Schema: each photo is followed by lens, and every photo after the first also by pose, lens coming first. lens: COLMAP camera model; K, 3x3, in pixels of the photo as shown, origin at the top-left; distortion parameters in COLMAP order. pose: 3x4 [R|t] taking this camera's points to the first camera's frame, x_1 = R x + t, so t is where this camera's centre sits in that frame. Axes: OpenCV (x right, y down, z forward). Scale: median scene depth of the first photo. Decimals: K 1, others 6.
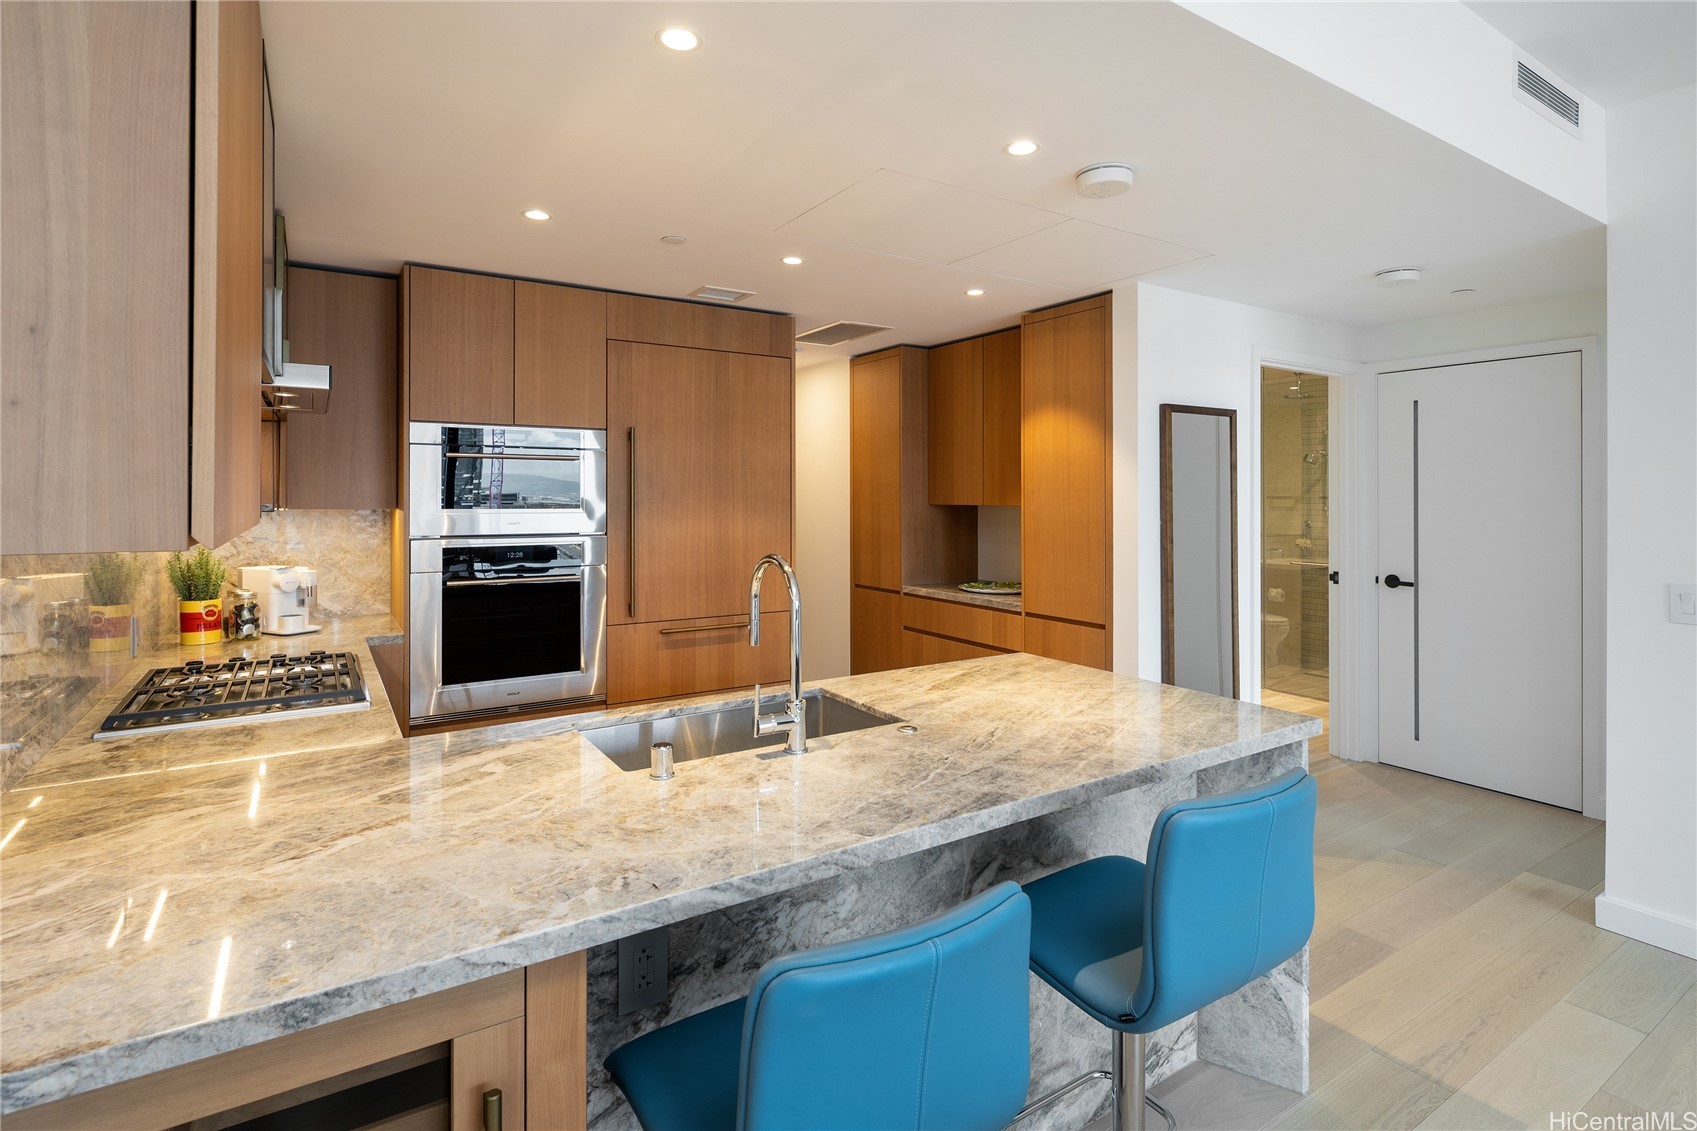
lens RADIAL K [[831.8, 0, 863.2], [0, 831.8, 485.5], [0, 0, 1]] dist [0.006973, -0.004364]
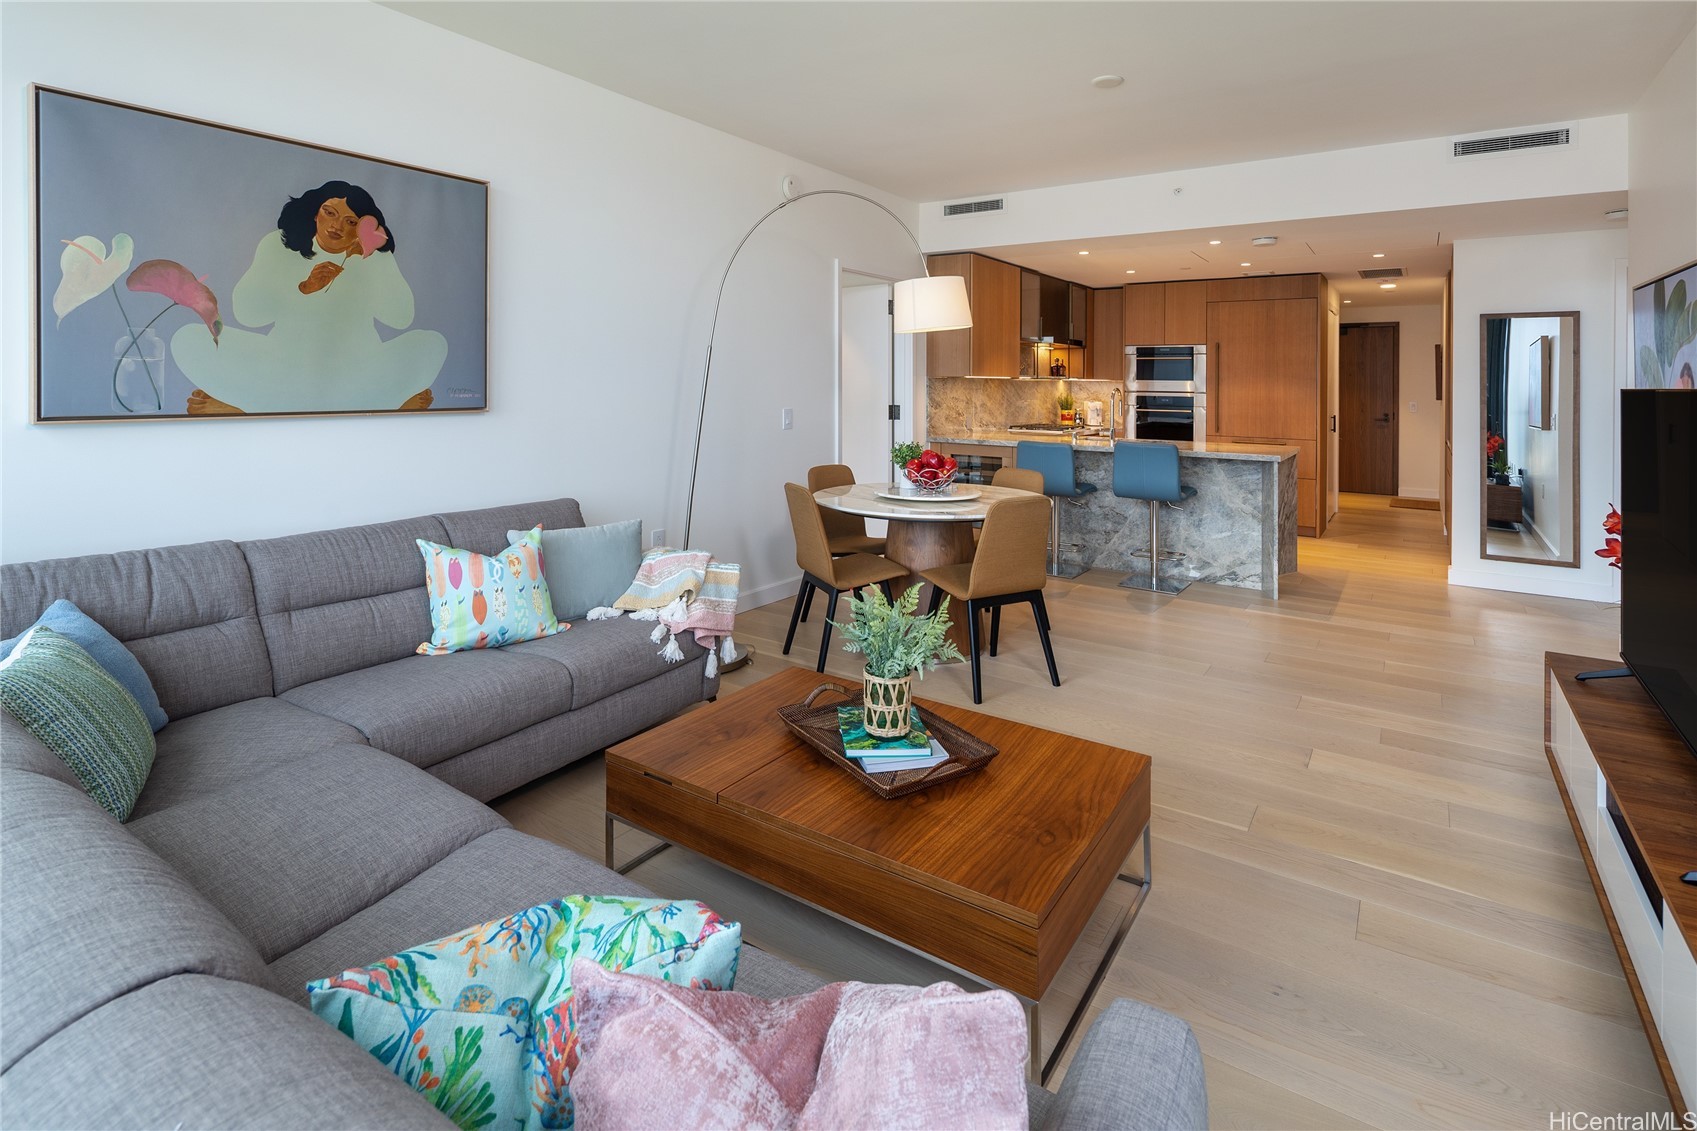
lens RADIAL K [[831.8, 0, 841.7], [0, 831.8, 381.8], [0, 0, 1]] dist [0.006973, -0.004364]
pose [[0.366842, 0.003682, -0.930276, 1.497259], [0.000429, 0.999991, 0.004127, 0.022949], [0.930283, -0.001913, 0.366838, -0.740517]]
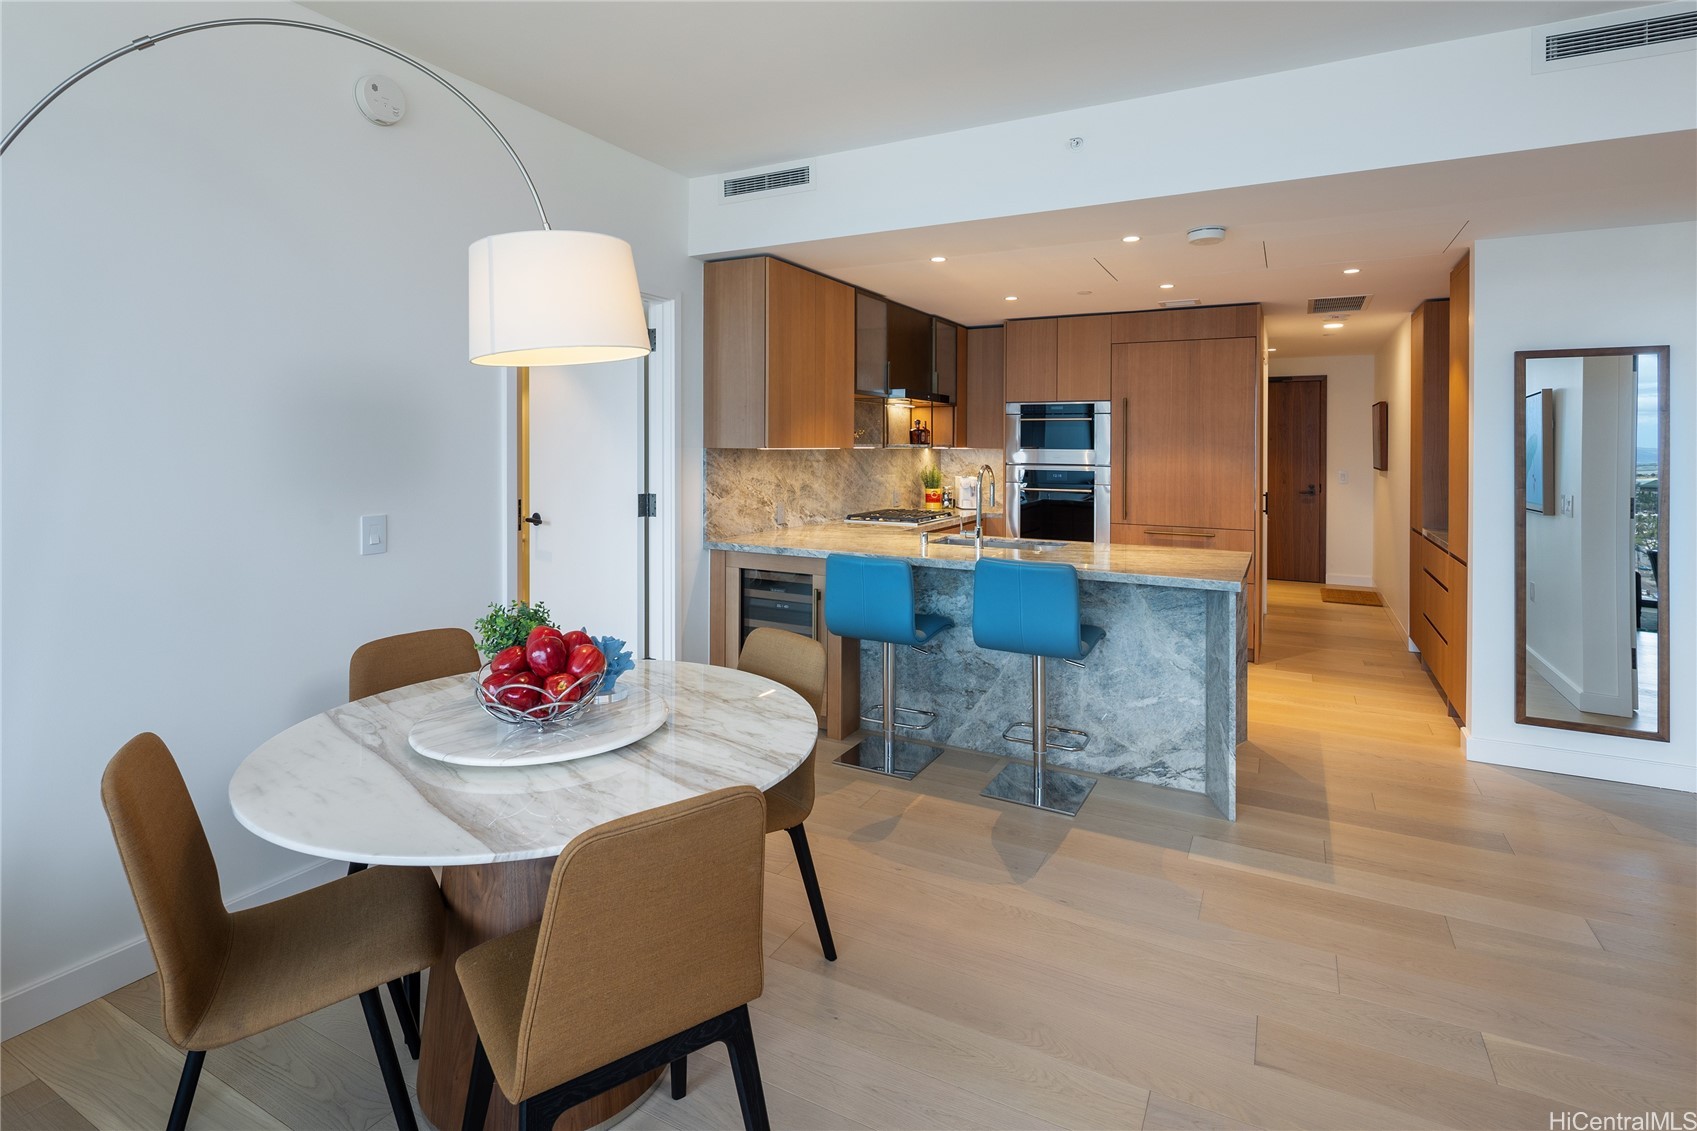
lens RADIAL K [[831.8, 0, 846.0], [0, 831.8, 457.4], [0, 0, 1]] dist [0.006973, -0.004364]
pose [[0.474781, 0.016644, -0.879947, 0.952814], [0.004924, 0.999755, 0.021568, 0.005307], [0.880090, -0.014573, 0.474582, -0.230640]]
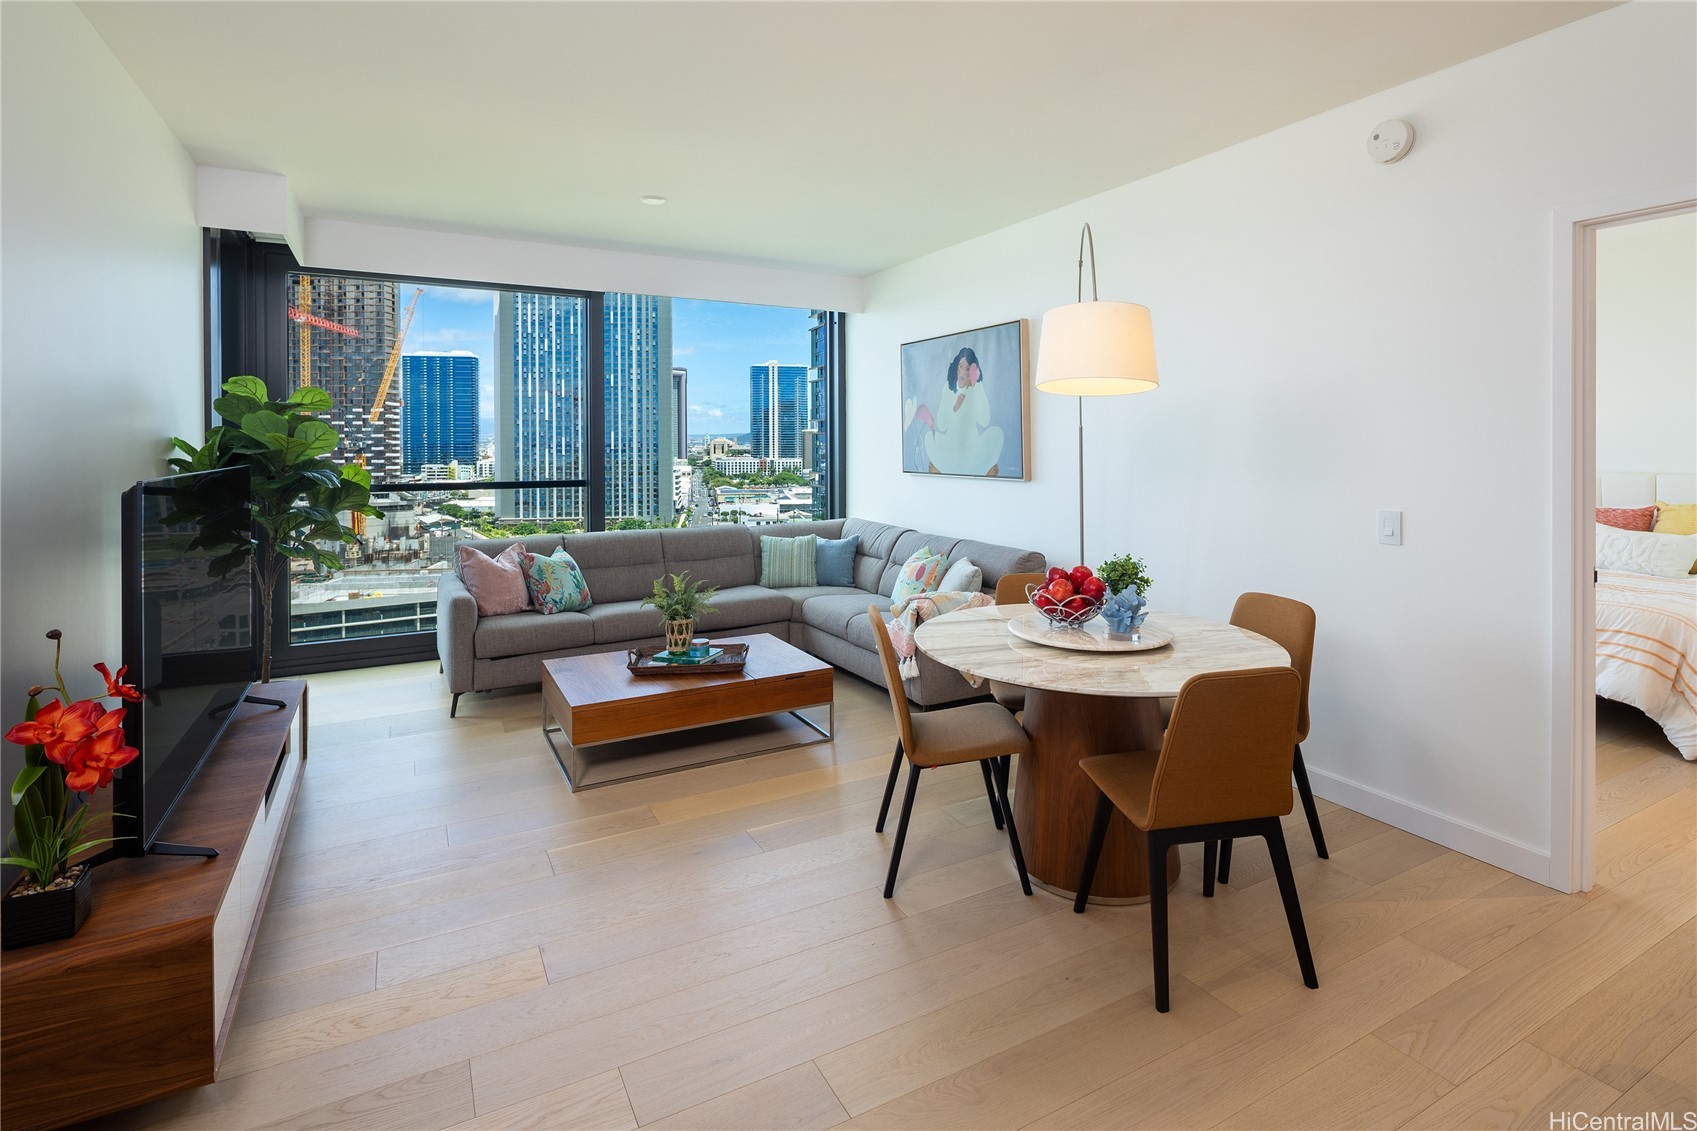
lens RADIAL K [[831.8, 0, 853.1], [0, 831.8, 441.0], [0, 0, 1]] dist [0.006973, -0.004364]
pose [[-0.995837, -0.000708, 0.091155, 0.519872], [-0.001961, 0.999905, -0.013661, 0.014842], [-0.091136, -0.013783, -0.995743, 0.740351]]
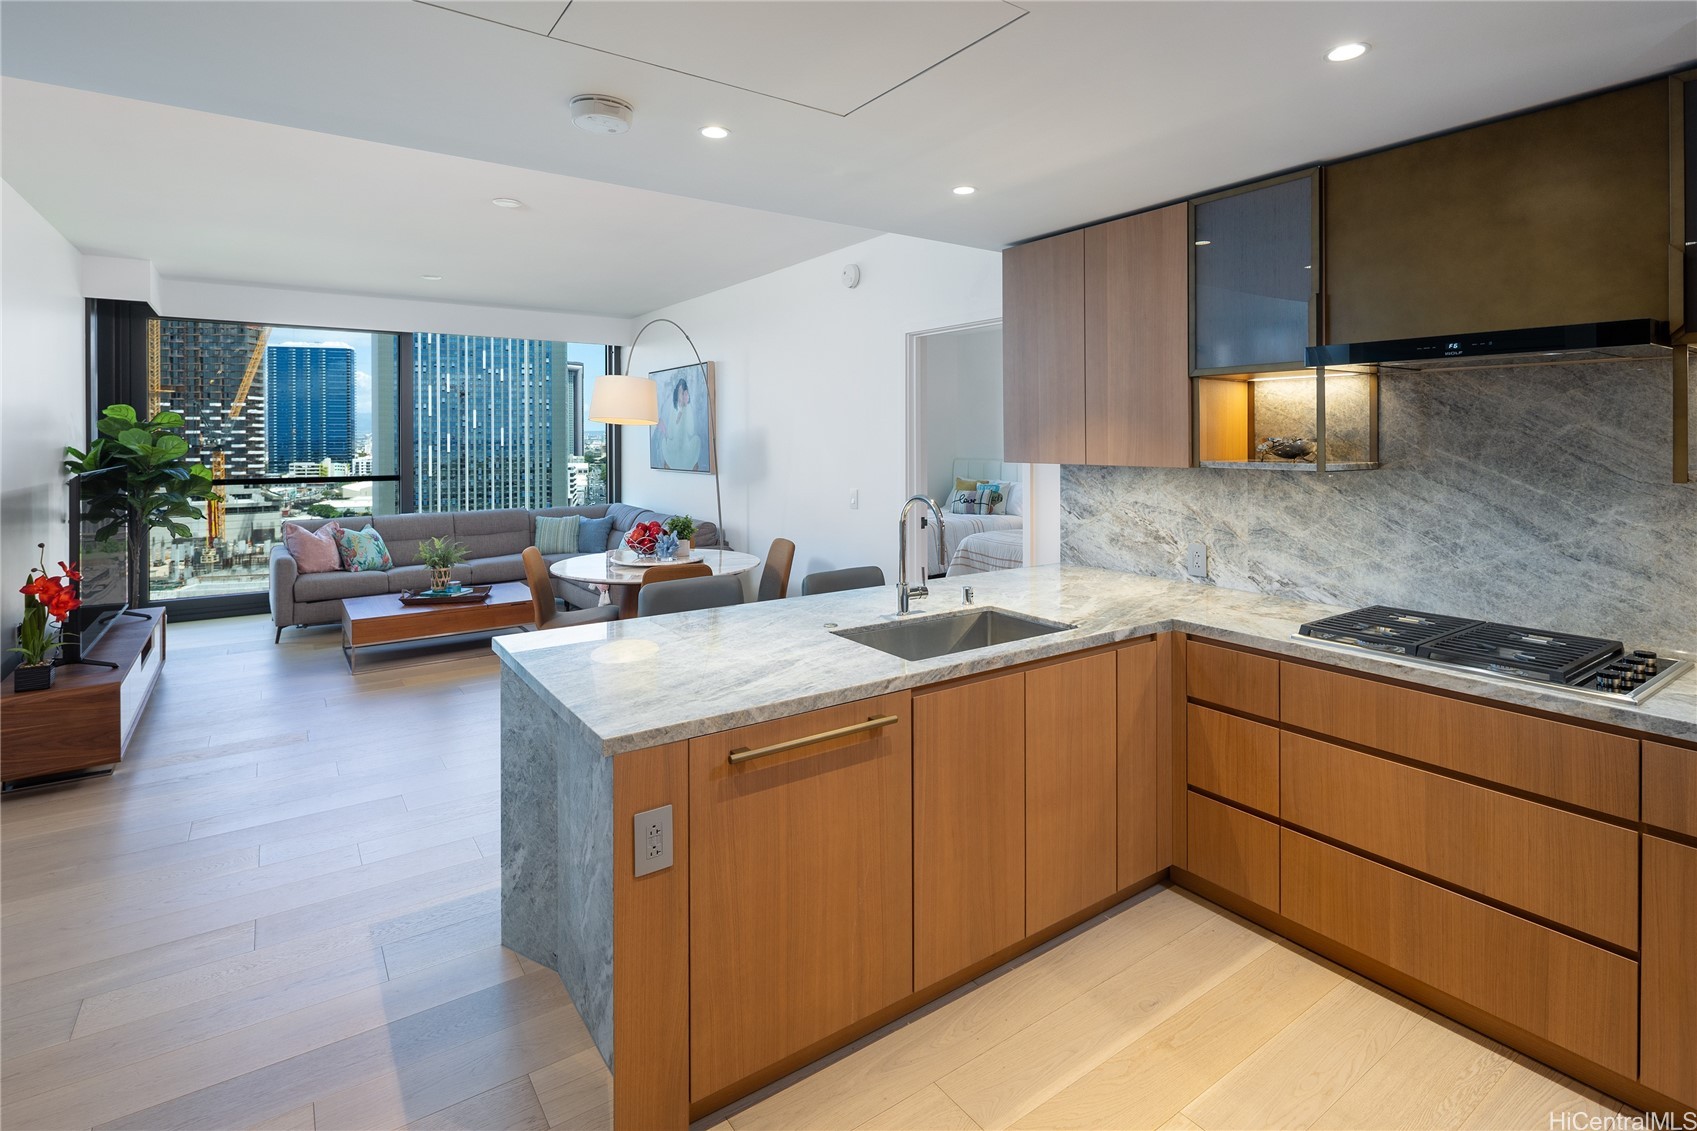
lens RADIAL K [[831.8, 0, 862.7], [0, 831.8, 433.8], [0, 0, 1]] dist [0.006973, -0.004364]
pose [[-0.999488, -0.000988, -0.031973, 0.025380], [-0.000411, 0.999837, -0.018051, 0.000821], [0.031985, -0.018028, -0.999326, 1.387040]]
